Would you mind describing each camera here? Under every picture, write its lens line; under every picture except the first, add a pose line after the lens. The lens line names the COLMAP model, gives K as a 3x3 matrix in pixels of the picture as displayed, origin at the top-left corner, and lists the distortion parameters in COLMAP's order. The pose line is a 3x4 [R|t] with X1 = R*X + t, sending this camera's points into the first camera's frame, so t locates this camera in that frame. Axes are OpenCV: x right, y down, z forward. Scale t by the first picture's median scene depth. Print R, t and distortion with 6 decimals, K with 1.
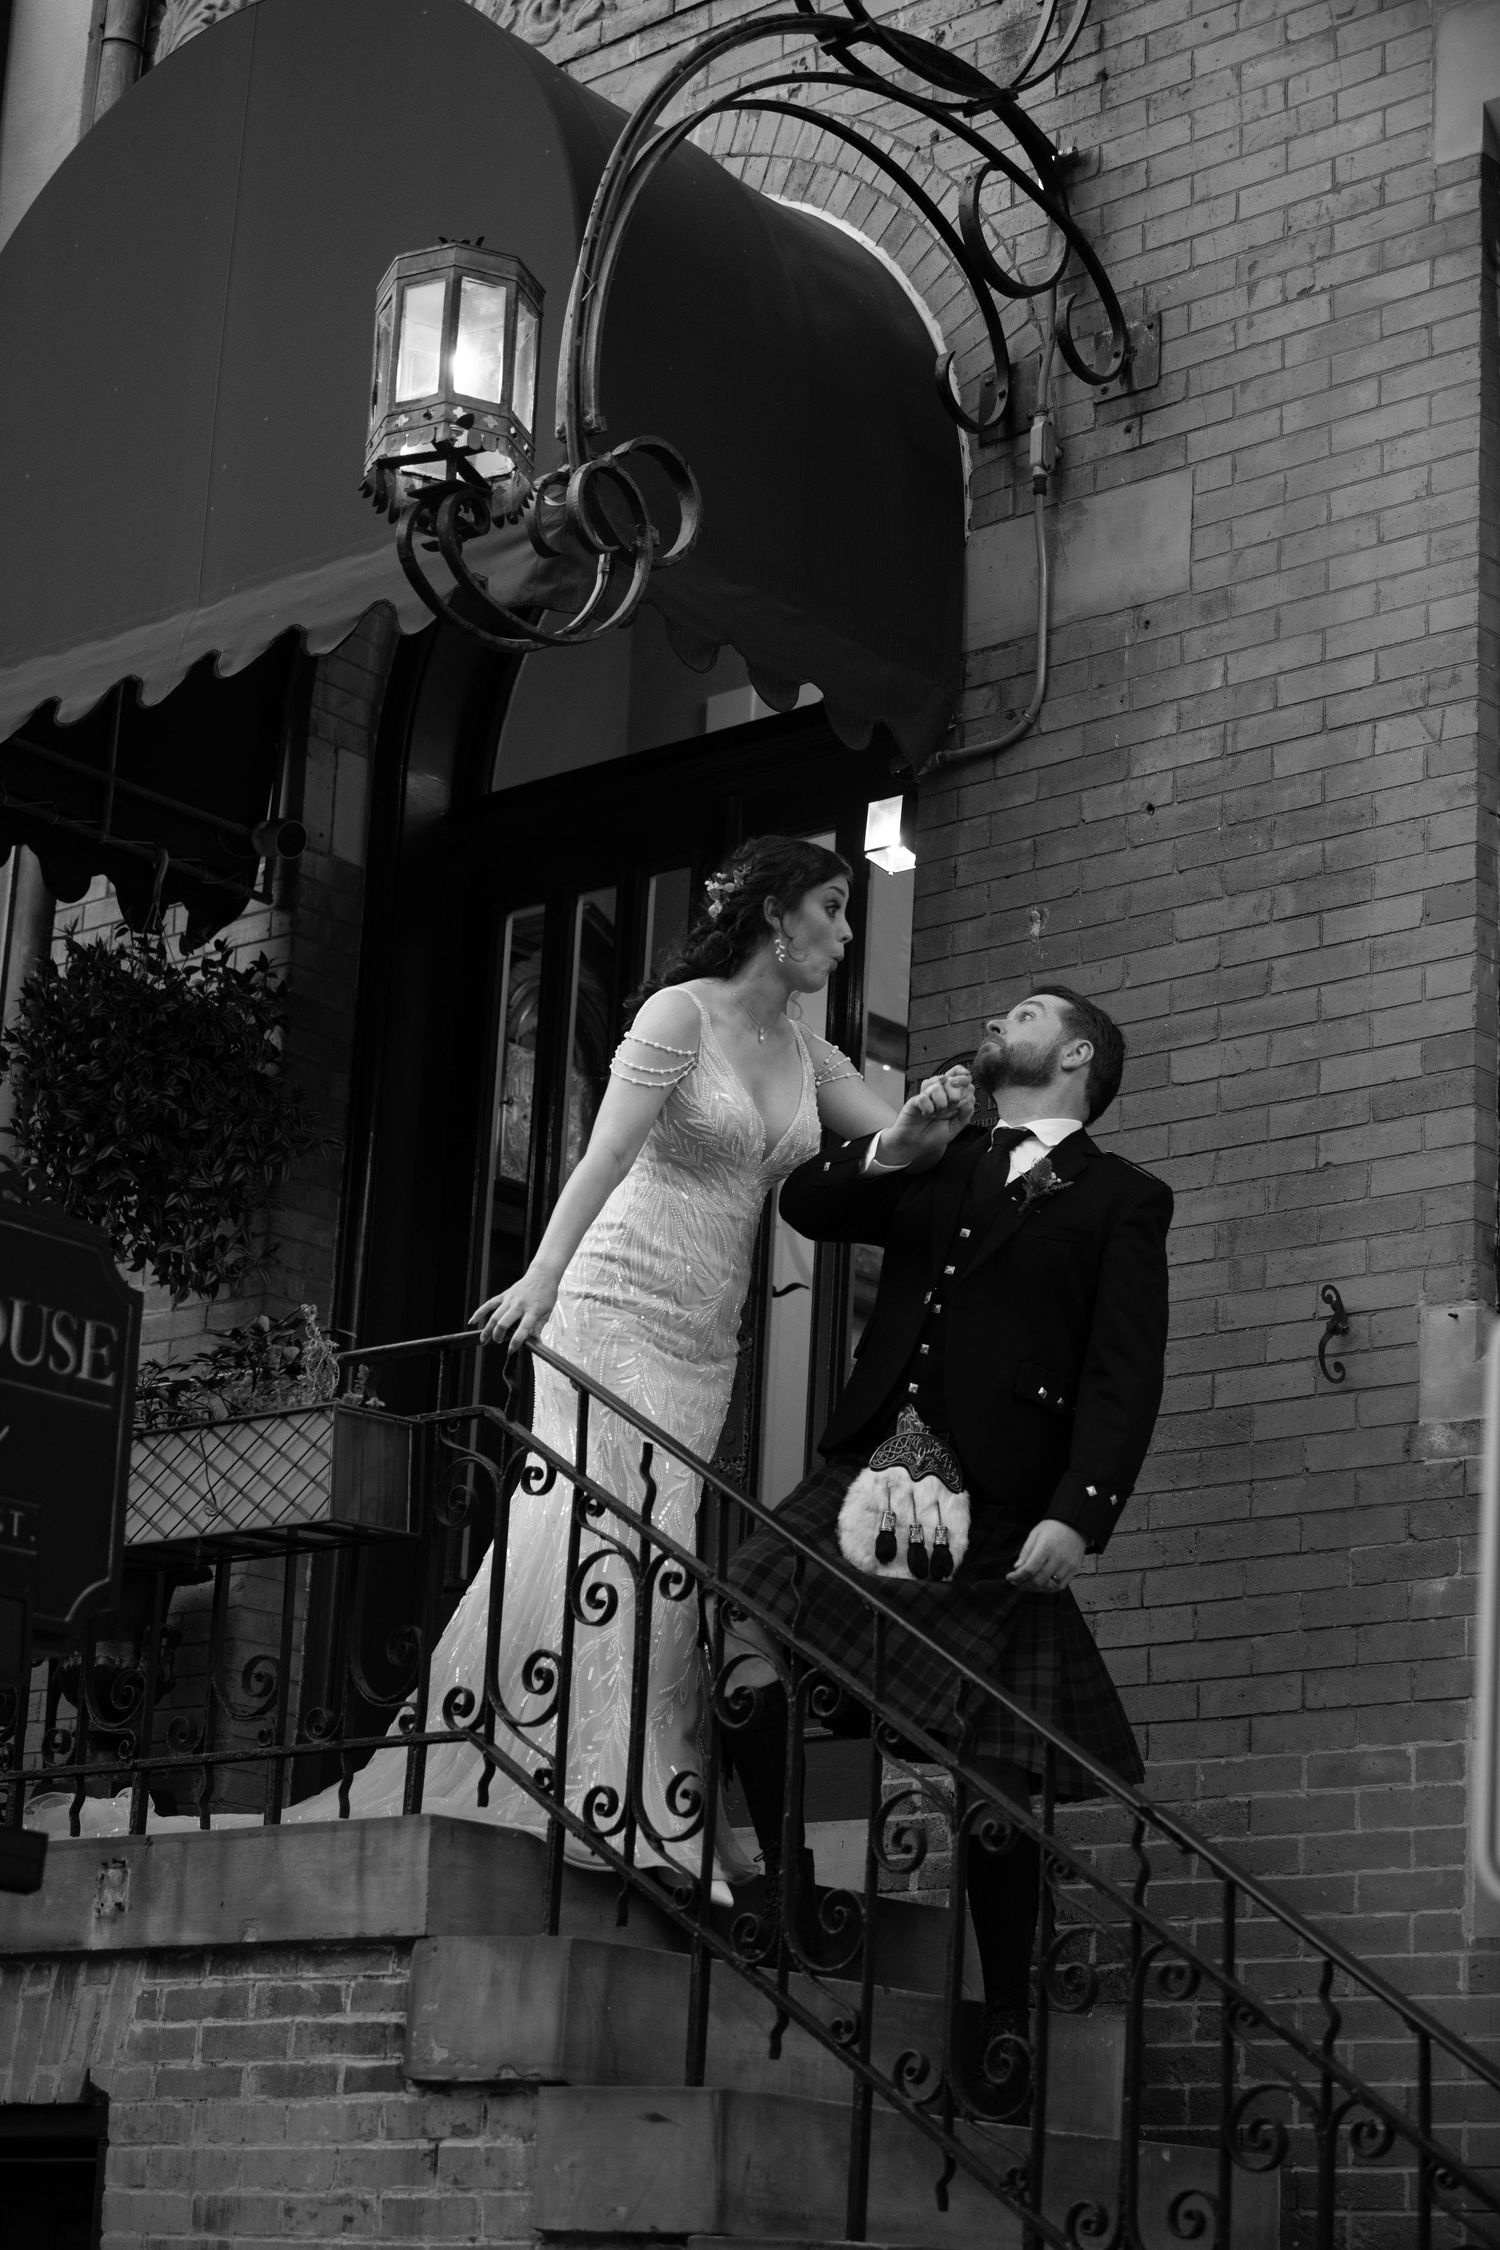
lens RADIAL K [[4410.4, 0, 752.4], [0, 4410.4, 1111.6], [0, 0, 1]] dist [0.083334, 0.000000]
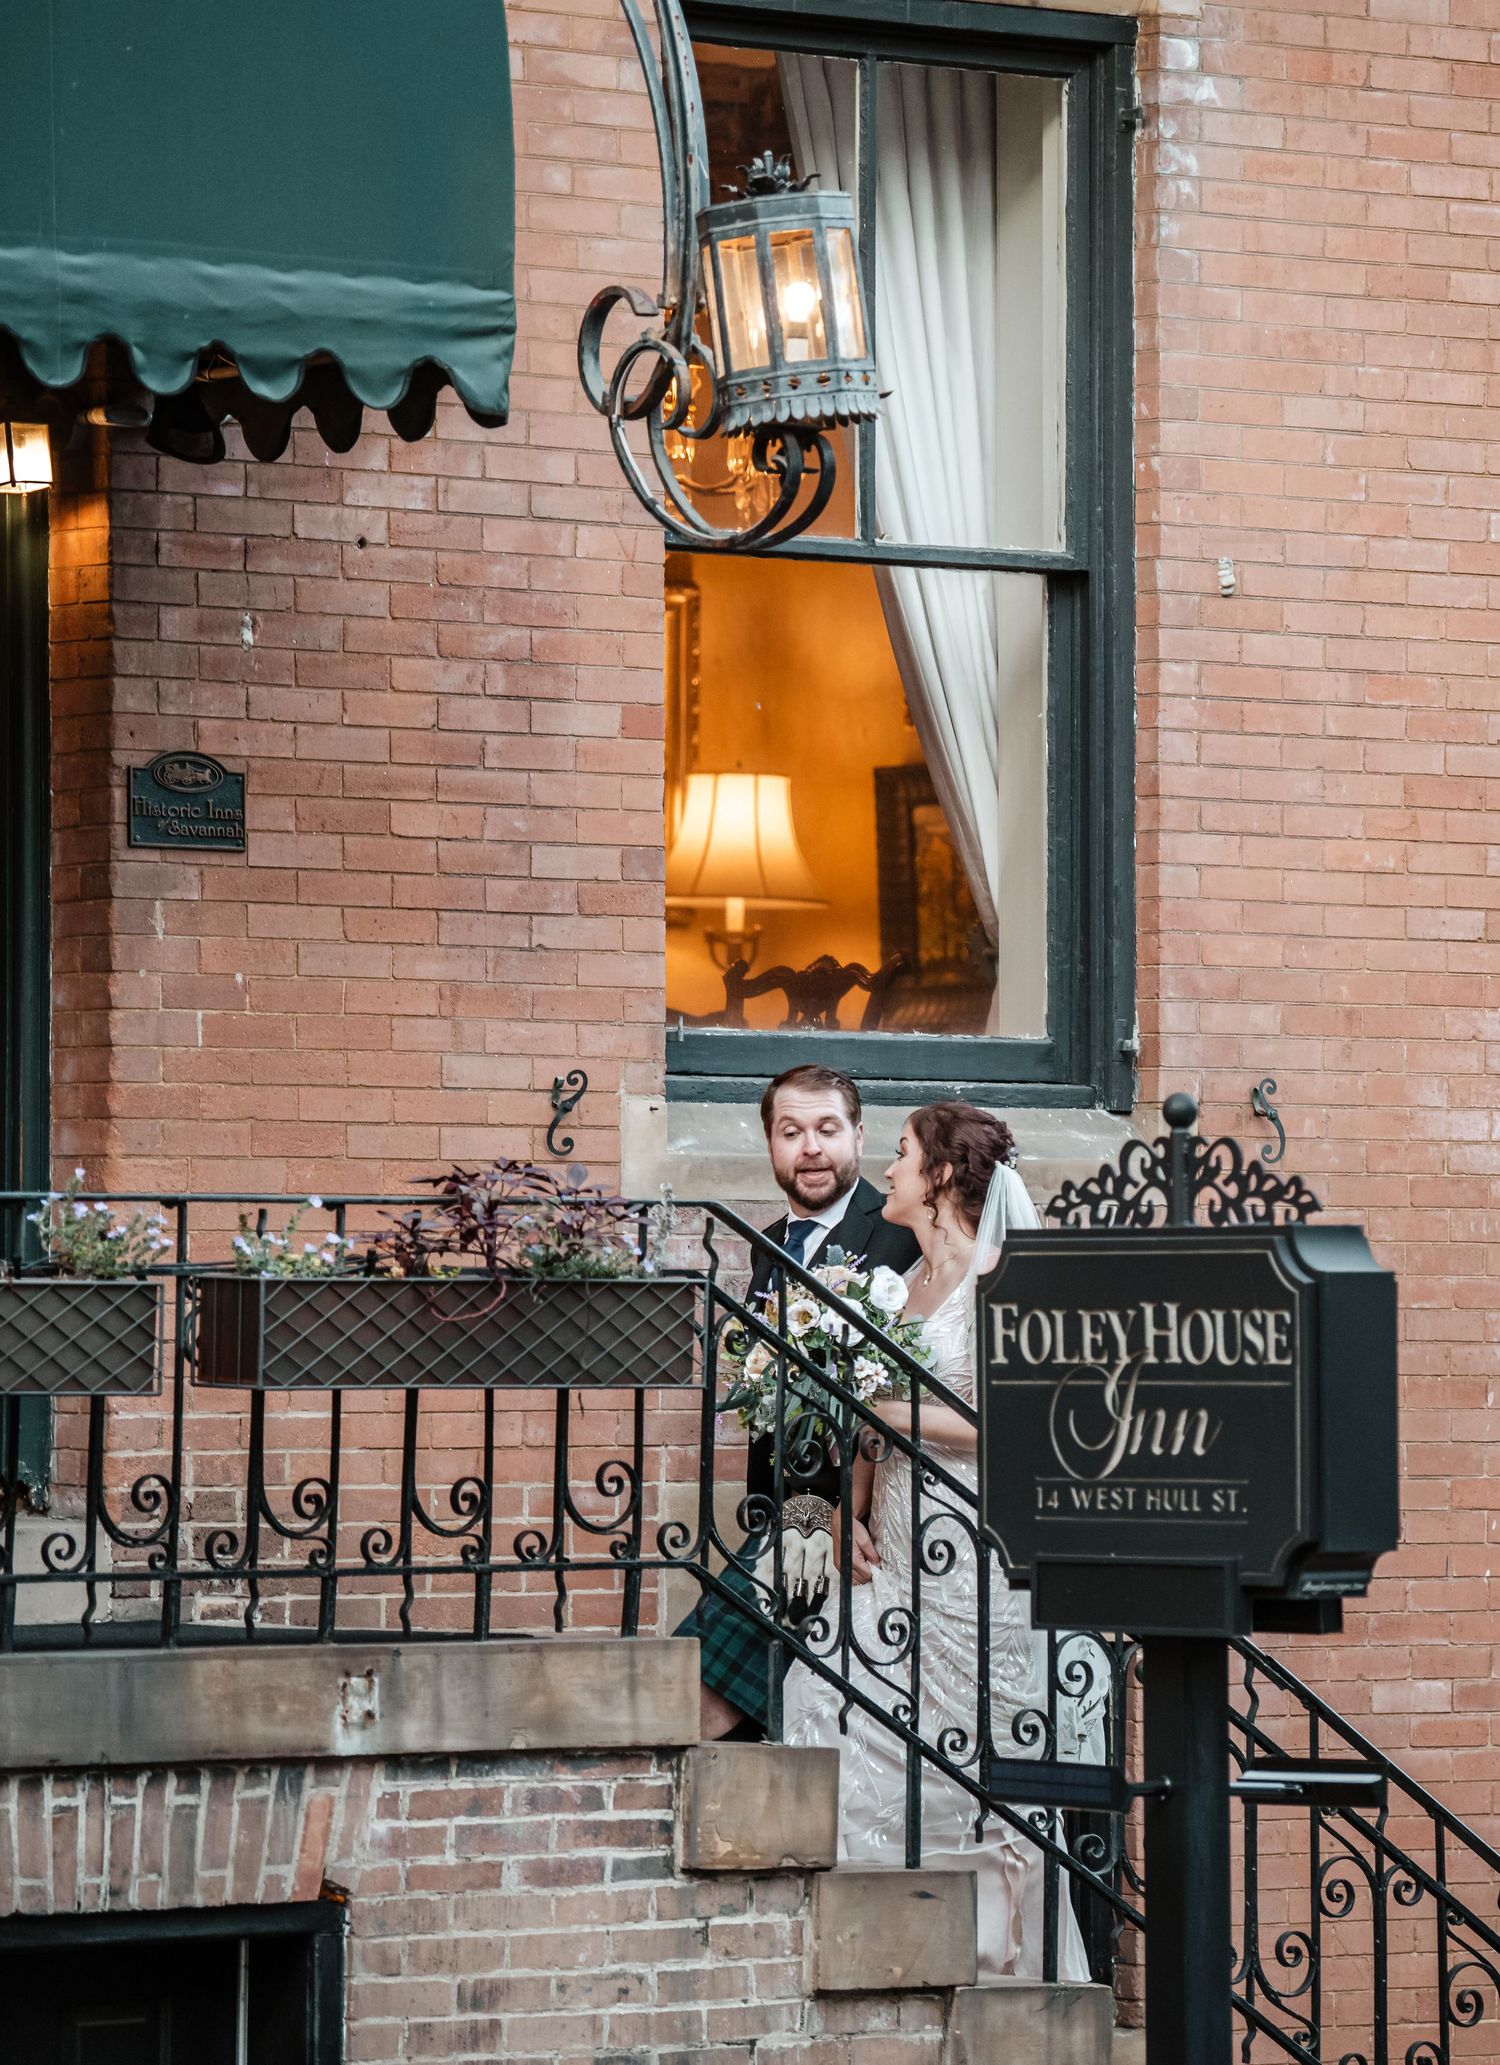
lens RADIAL K [[11316.5, 0, 766.5], [0, 11316.5, 1064.7], [0, 0, 1]] dist [2.597089, 0.000000]
pose [[0.179528, -0.025006, 0.983435, -2.904727], [-0.268697, 0.960419, 0.073472, -0.201002], [-0.946346, -0.277436, 0.165703, 0.523949]]
